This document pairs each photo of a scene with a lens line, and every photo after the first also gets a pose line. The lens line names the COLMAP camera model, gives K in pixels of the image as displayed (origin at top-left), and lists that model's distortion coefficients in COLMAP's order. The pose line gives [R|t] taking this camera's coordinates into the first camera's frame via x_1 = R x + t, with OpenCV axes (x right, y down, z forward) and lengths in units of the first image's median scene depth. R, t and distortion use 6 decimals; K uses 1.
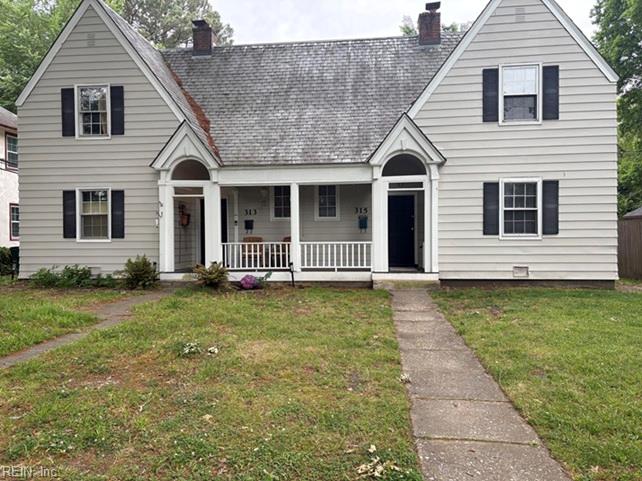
lens RADIAL K [[485.6, 0, 309.7], [0, 485.6, 239.2], [0, 0, 1]] dist [0.044770, -0.052116]
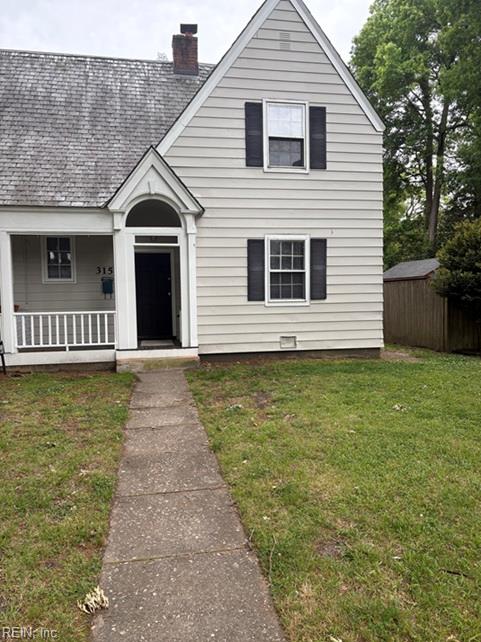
lens RADIAL K [[485.6, 0, 240.8], [0, 485.6, 322.4], [0, 0, 1]] dist [0.044770, -0.052116]
pose [[0.948723, -0.024661, 0.315146, 0.074565], [0.011480, 0.998983, 0.043614, -0.008371], [-0.315901, -0.037760, 0.948041, 0.195820]]
